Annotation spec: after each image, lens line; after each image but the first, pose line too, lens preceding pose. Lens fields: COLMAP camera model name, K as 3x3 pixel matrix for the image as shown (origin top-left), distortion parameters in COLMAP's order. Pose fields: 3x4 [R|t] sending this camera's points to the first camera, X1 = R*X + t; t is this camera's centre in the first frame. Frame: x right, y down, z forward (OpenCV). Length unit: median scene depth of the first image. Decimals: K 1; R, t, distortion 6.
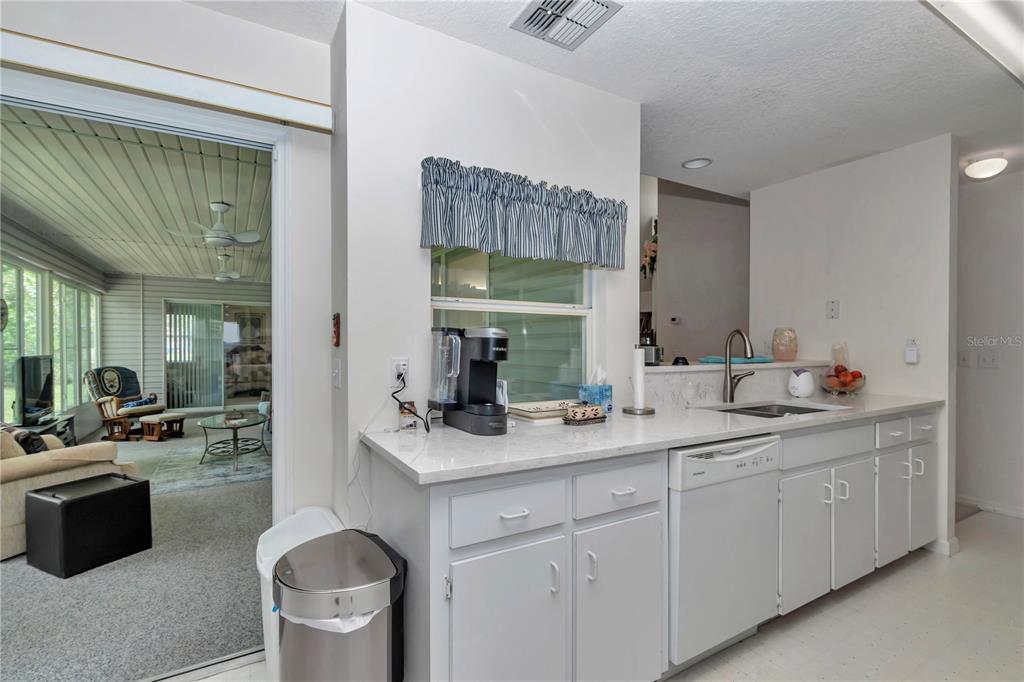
lens RADIAL K [[477.1, 0, 510.7], [0, 477.1, 348.0], [0, 0, 1]] dist [0.000816, -0.000289]
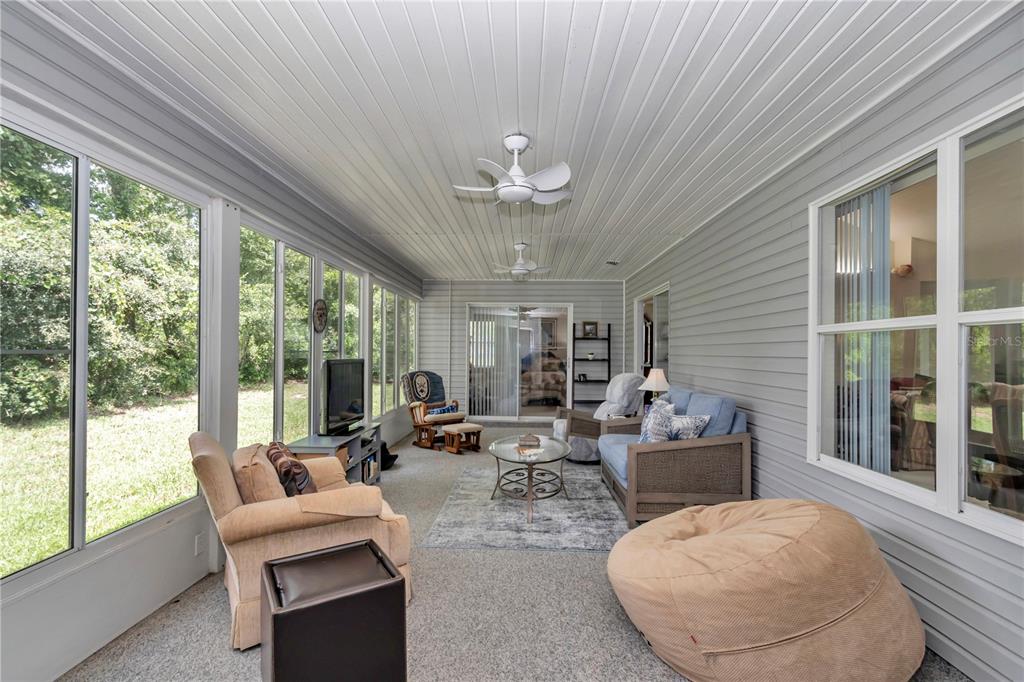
lens RADIAL K [[477.1, 0, 510.7], [0, 477.1, 348.0], [0, 0, 1]] dist [0.000816, -0.000289]
pose [[0.847052, 0.006237, -0.531473, -0.156495], [-0.015668, 0.999790, -0.013238, 0.001074], [0.531279, 0.019541, 0.846972, 0.261935]]
